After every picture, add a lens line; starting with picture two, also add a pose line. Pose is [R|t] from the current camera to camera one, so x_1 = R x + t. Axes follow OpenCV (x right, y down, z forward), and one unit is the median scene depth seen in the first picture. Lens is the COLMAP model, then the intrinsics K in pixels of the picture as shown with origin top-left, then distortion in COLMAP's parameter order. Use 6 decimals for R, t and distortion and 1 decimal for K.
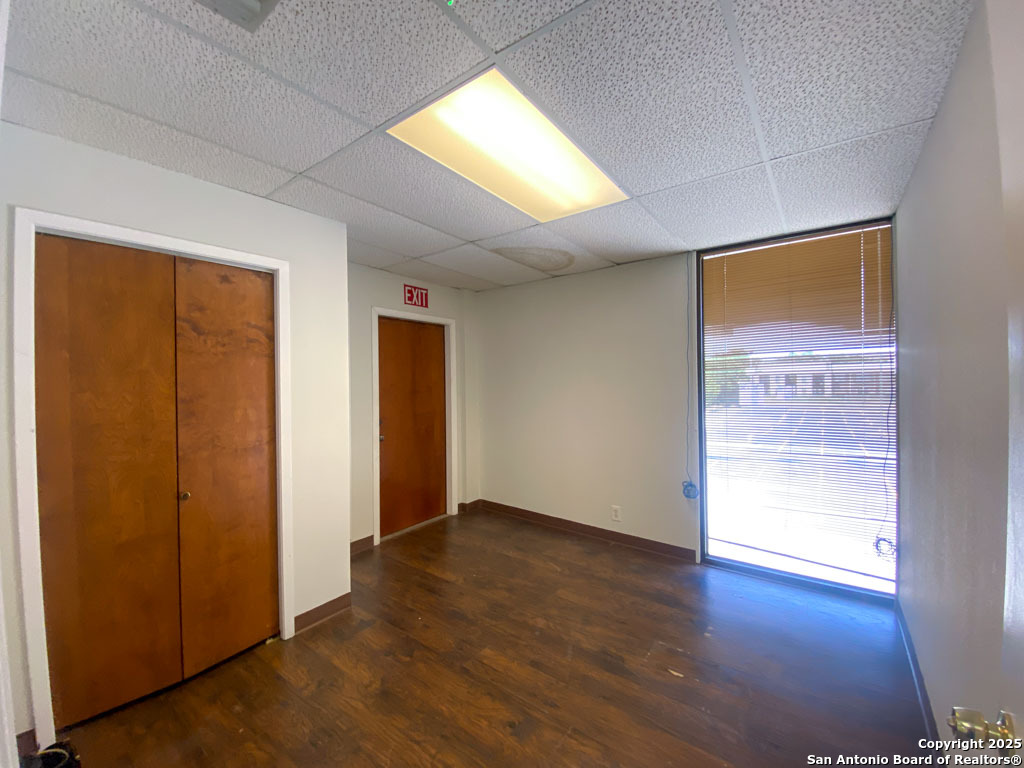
lens RADIAL K [[419.0, 0, 511.6], [0, 419.0, 380.6], [0, 0, 1]] dist [0.042325, -0.026044]
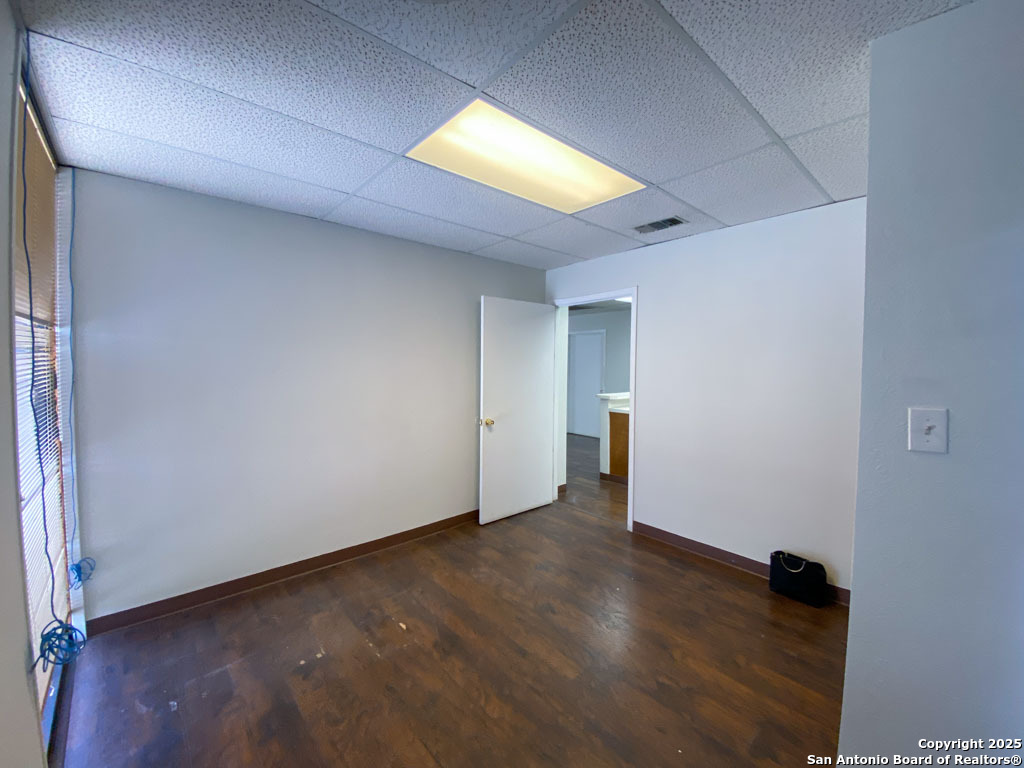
lens RADIAL K [[419.0, 0, 511.6], [0, 419.0, 380.6], [0, 0, 1]] dist [0.042325, -0.026044]
pose [[-0.979543, -0.002881, 0.201216, -0.110824], [0.004417, 0.999349, 0.035812, -0.003902], [-0.201188, 0.035968, -0.978892, 1.830051]]
